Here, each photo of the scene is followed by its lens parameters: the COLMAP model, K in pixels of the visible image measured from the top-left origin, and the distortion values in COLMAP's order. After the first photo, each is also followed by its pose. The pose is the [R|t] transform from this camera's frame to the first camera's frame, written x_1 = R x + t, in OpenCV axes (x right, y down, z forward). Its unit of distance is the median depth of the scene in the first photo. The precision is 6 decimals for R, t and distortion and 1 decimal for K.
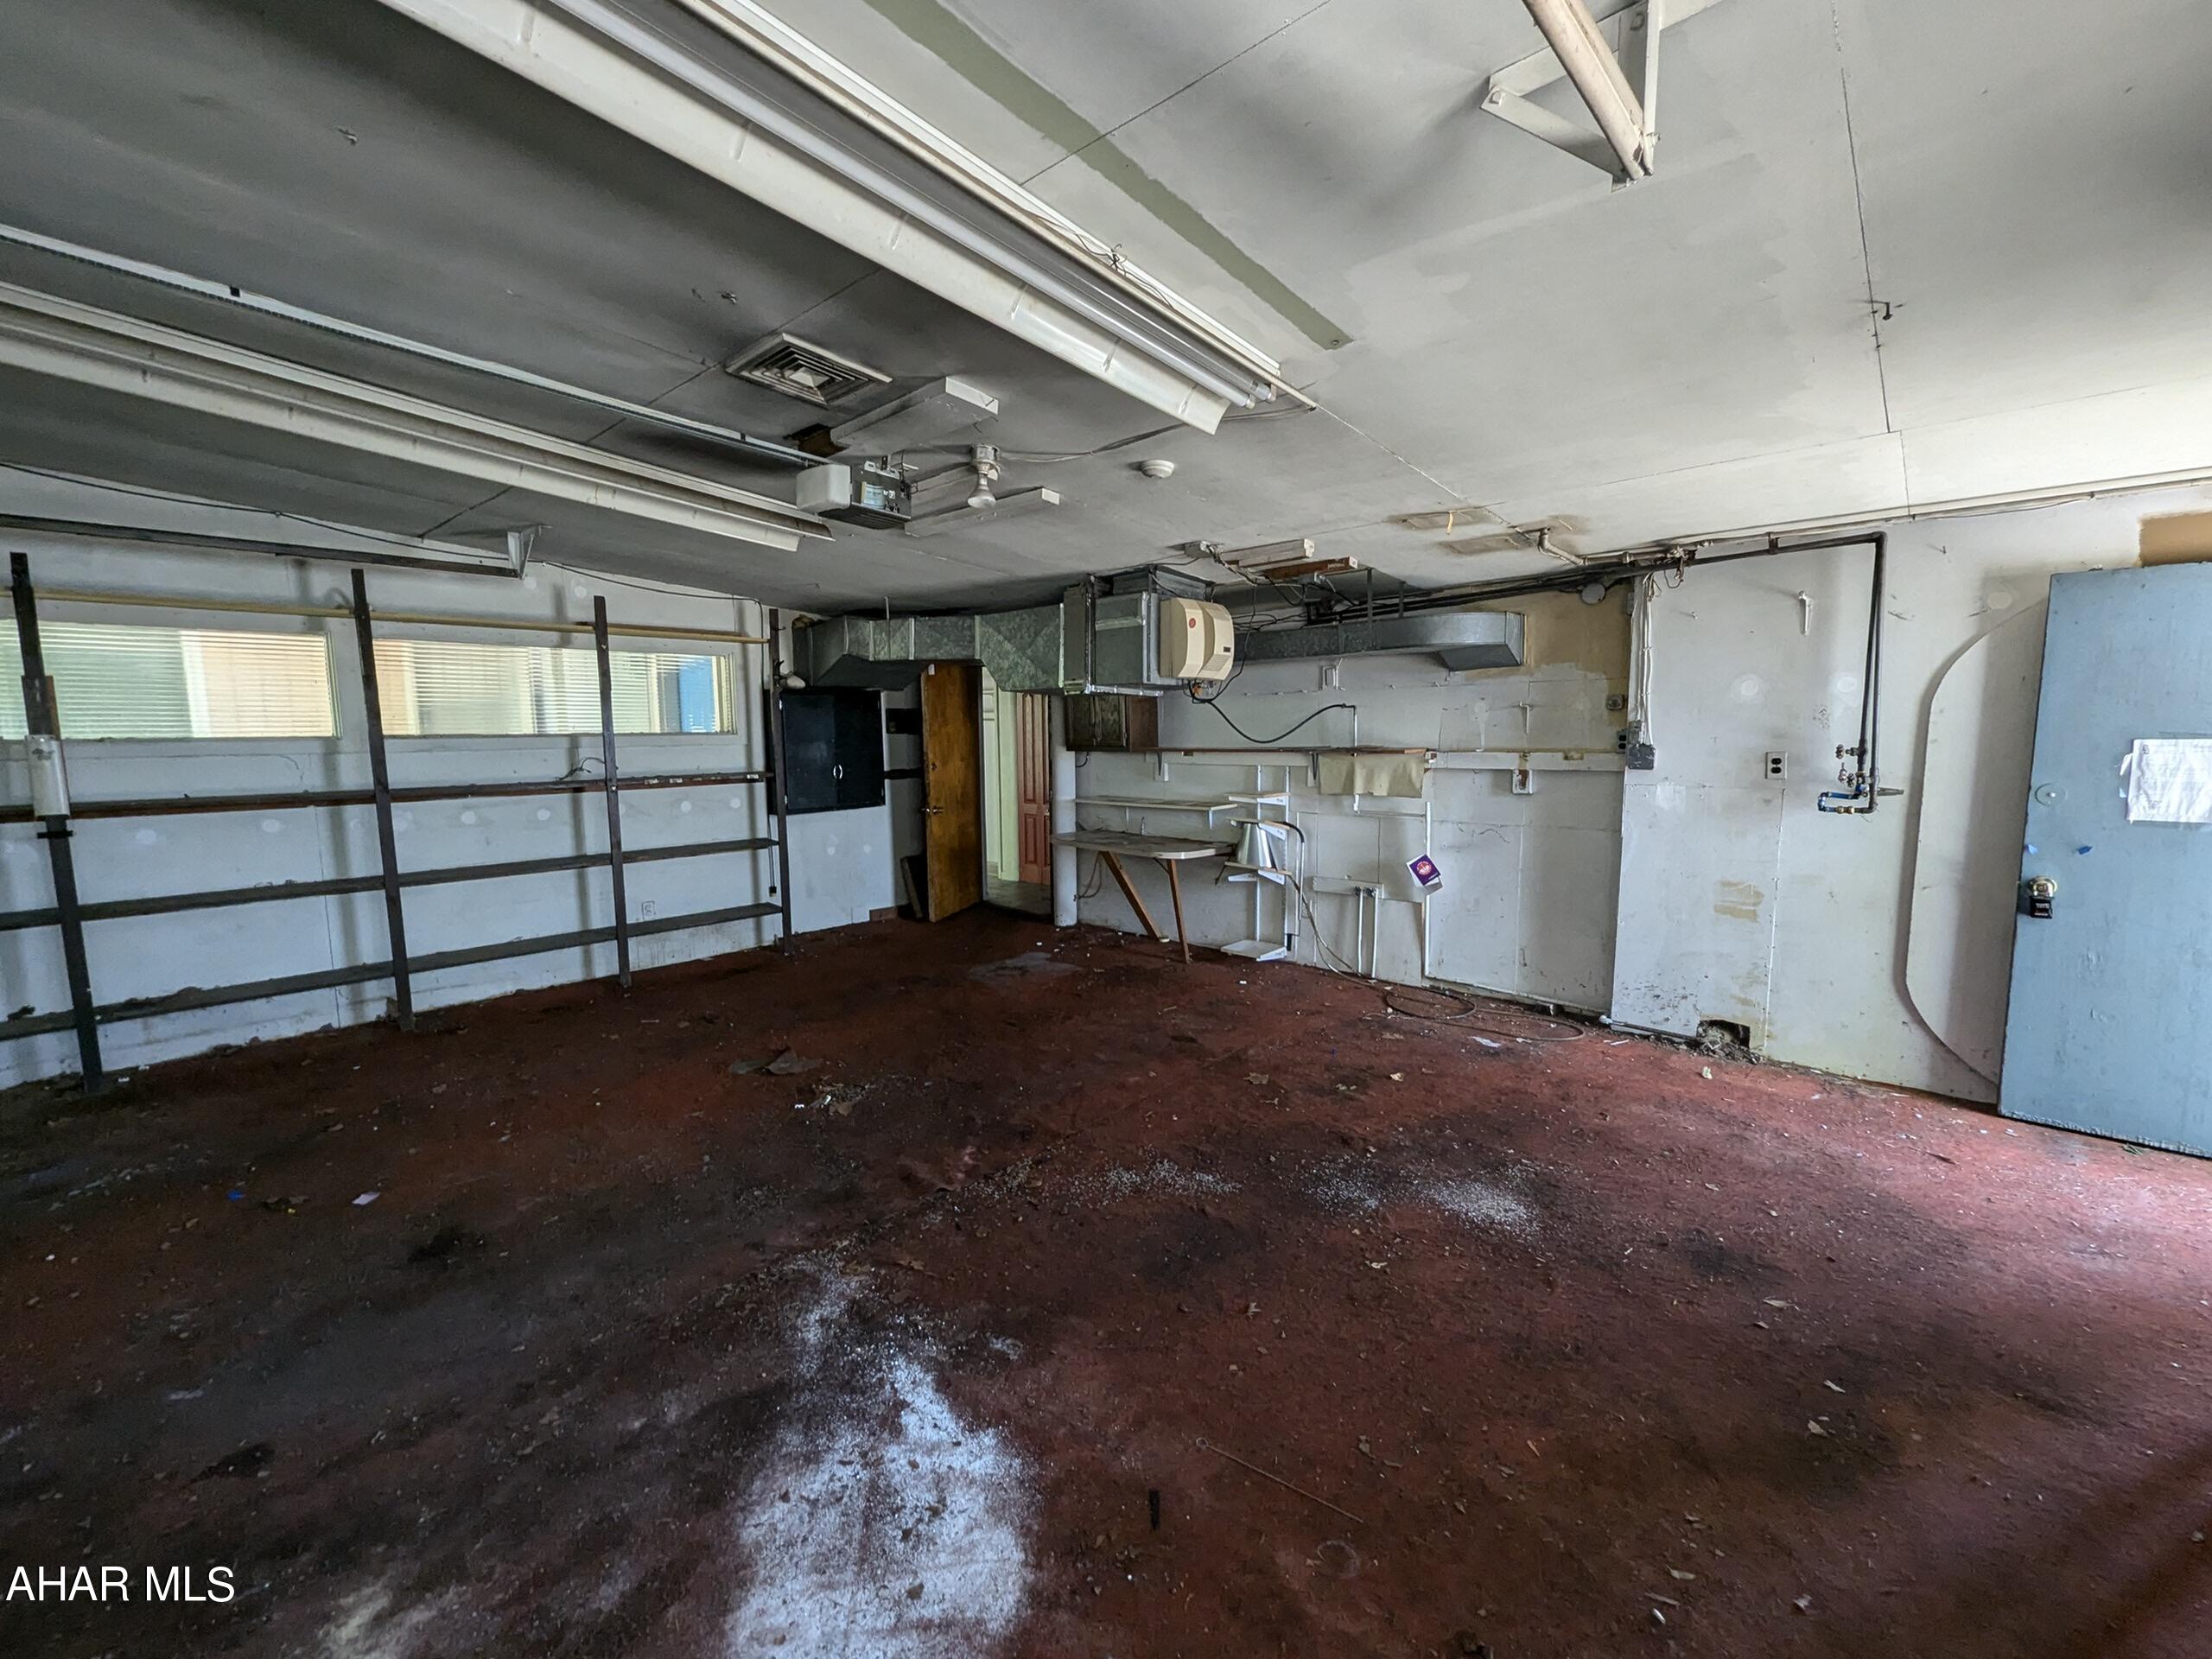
lens RADIAL K [[913.8, 0, 1110.5], [0, 913.8, 827.6], [0, 0, 1]] dist [0.003053, -0.001792]
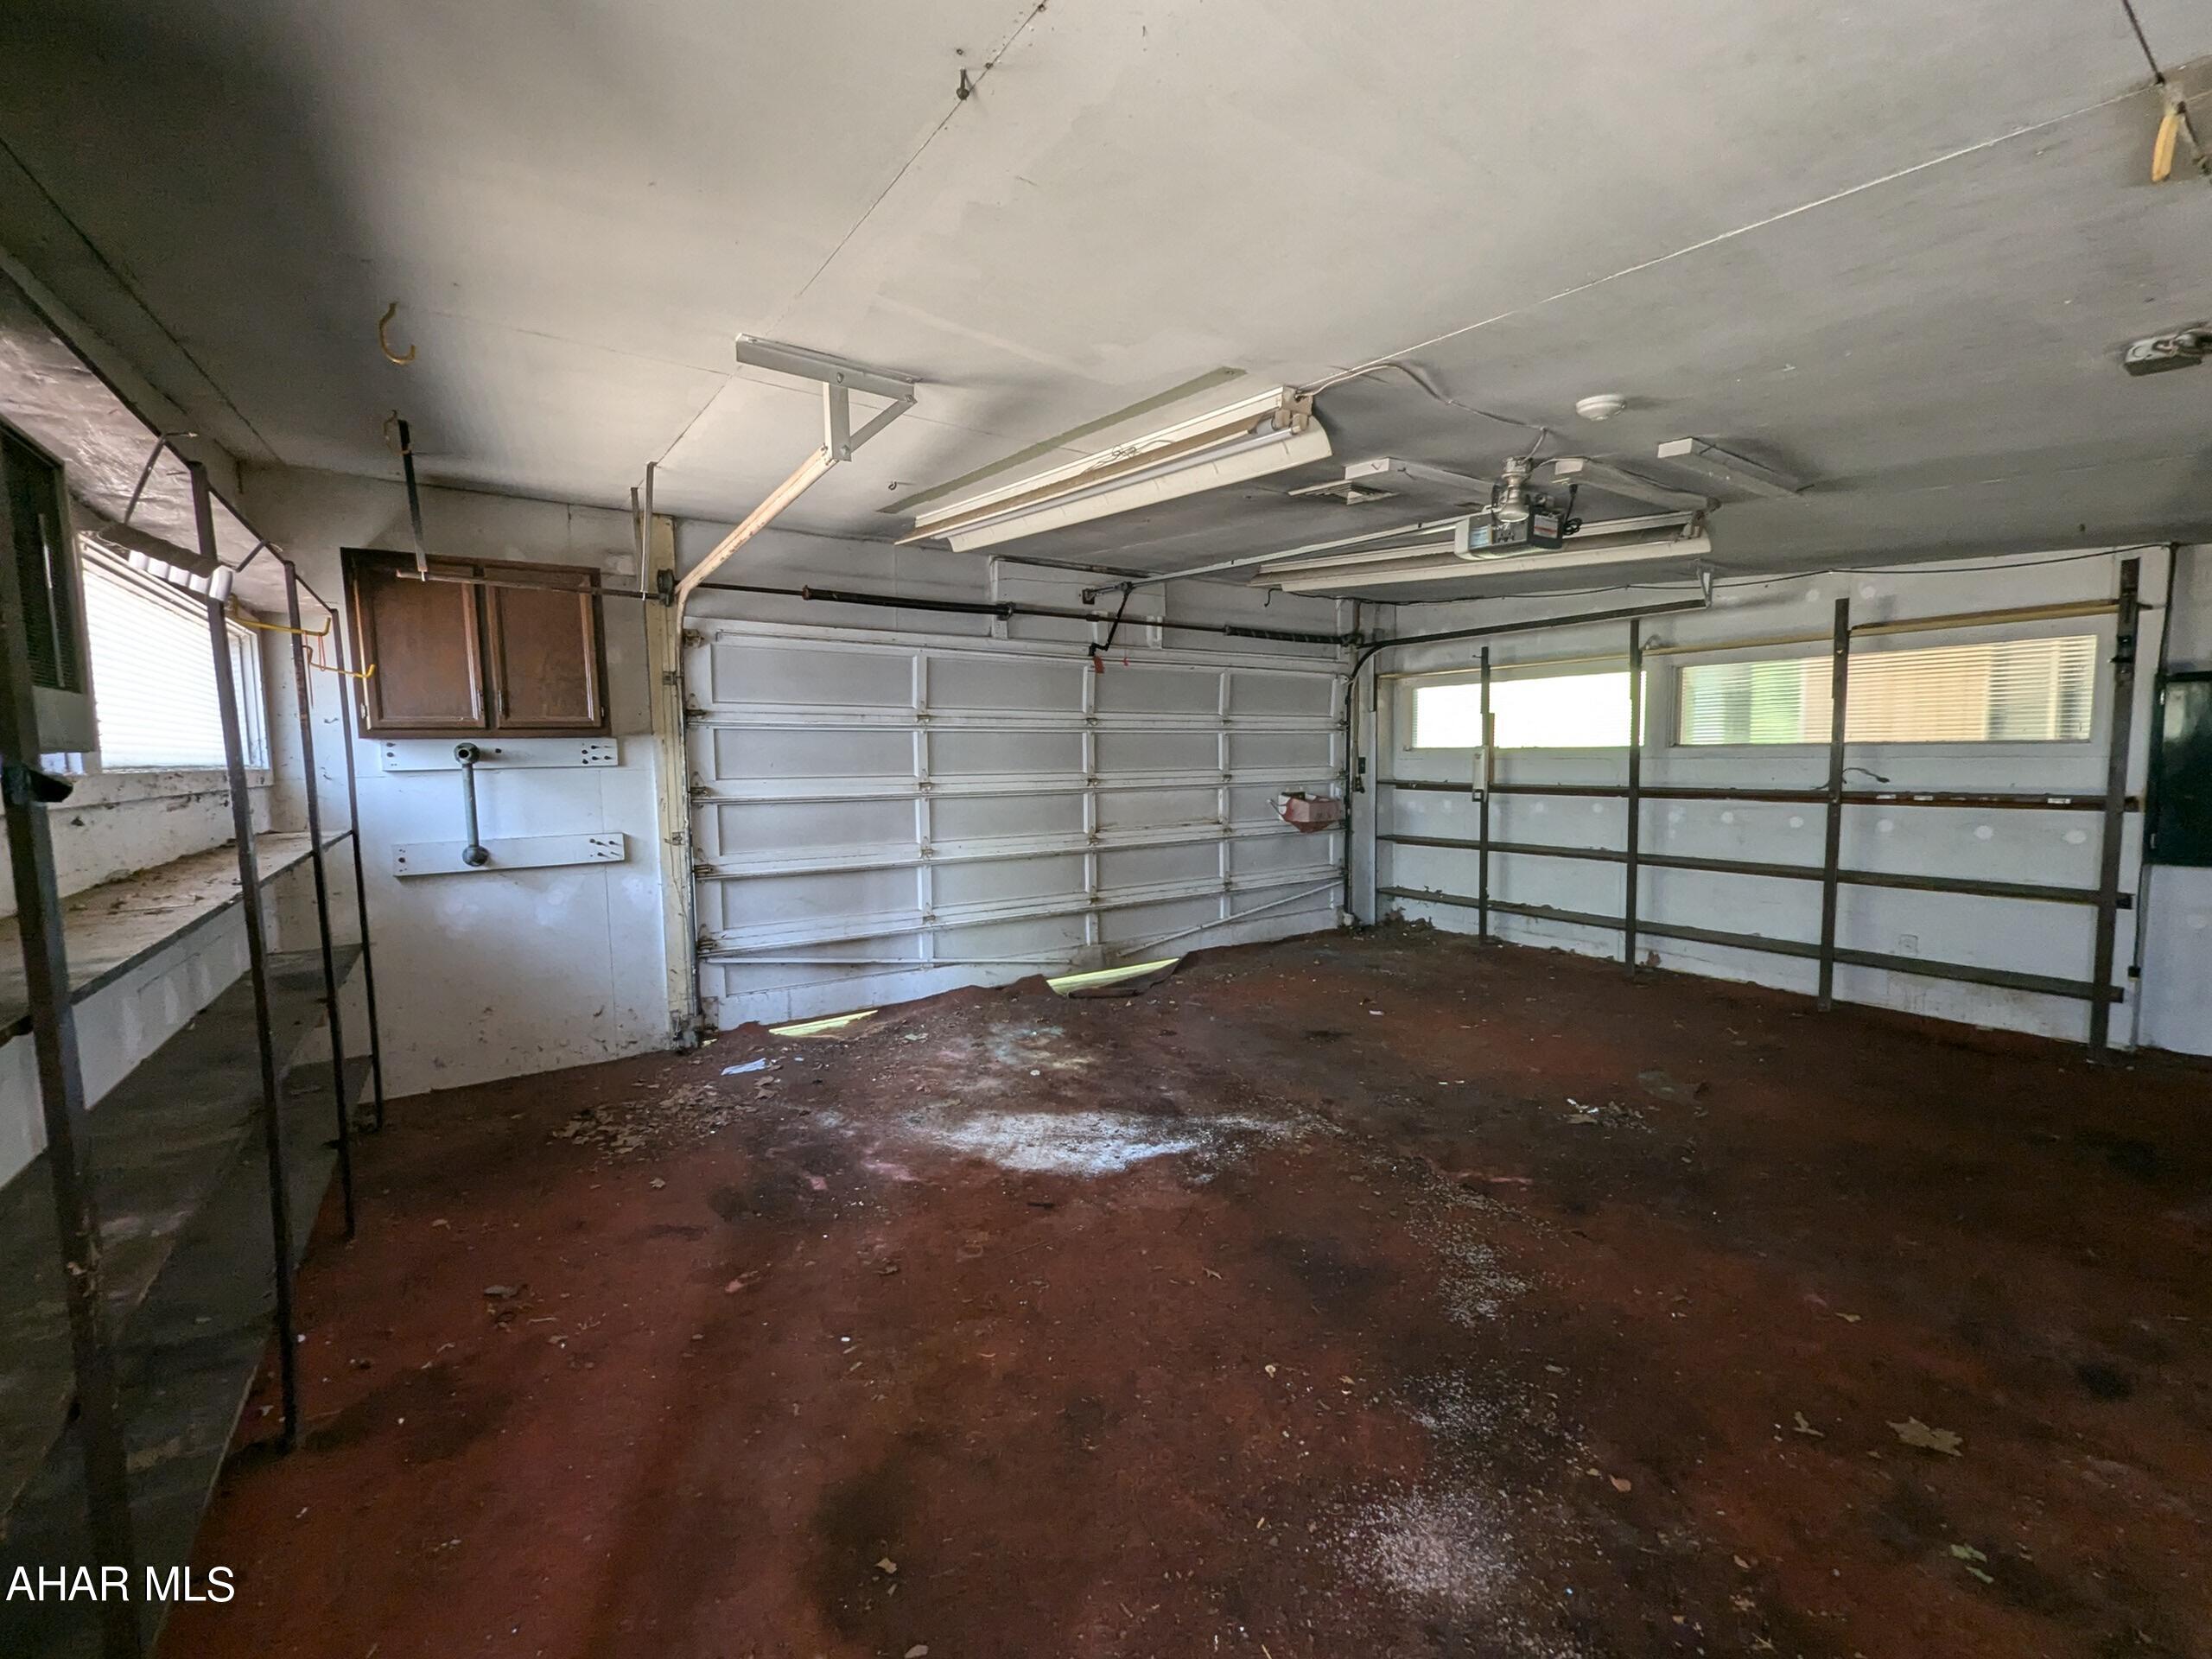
lens RADIAL K [[913.8, 0, 1106.9], [0, 913.8, 833.7], [0, 0, 1]] dist [0.003053, -0.001792]
pose [[-0.231743, 0.098326, -0.967795, 0.809723], [-0.089835, 0.988464, 0.121937, -0.084134], [0.968620, 0.115200, -0.220237, 0.711496]]
